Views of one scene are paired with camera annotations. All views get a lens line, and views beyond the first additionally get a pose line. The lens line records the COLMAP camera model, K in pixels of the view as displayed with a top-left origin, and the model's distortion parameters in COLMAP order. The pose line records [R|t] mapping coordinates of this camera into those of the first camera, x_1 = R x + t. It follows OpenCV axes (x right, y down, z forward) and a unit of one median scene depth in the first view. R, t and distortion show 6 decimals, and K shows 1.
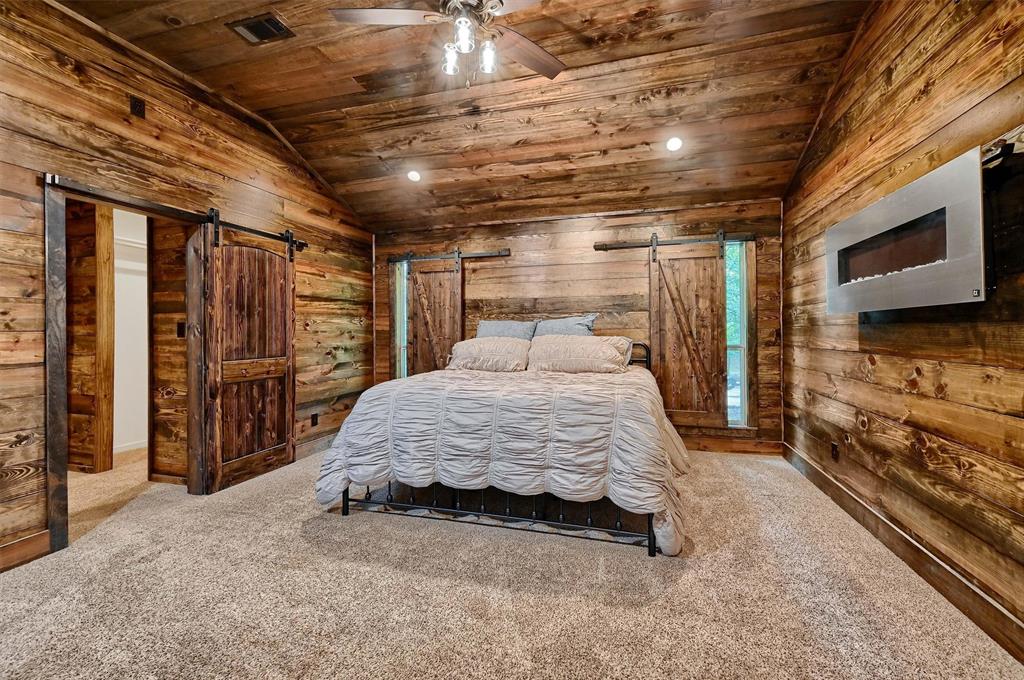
lens RADIAL K [[417.5, 0, 515.3], [0, 417.5, 328.7], [0, 0, 1]] dist [0.000755, -0.000092]
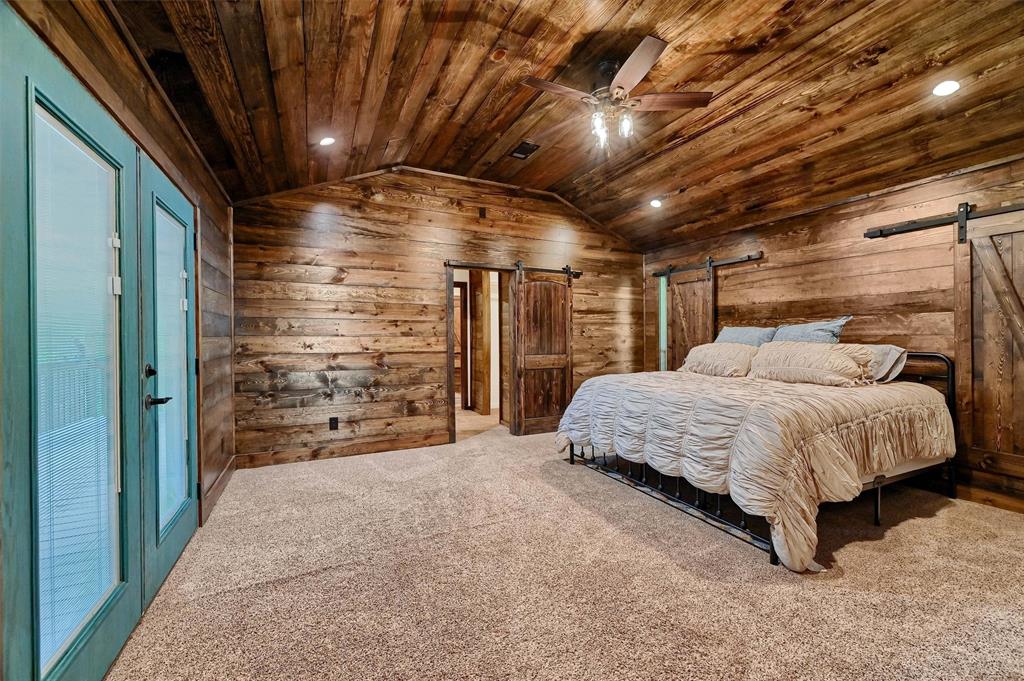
lens RADIAL K [[413.3, 0, 512.0], [0, 413.3, 340.5], [0, 0, 1]] dist [0.000821, -0.000048]
pose [[0.659874, 0.011781, -0.751284, 0.445348], [0.001486, 0.999855, 0.016984, -0.005116], [0.751375, -0.012324, 0.659760, -0.078062]]
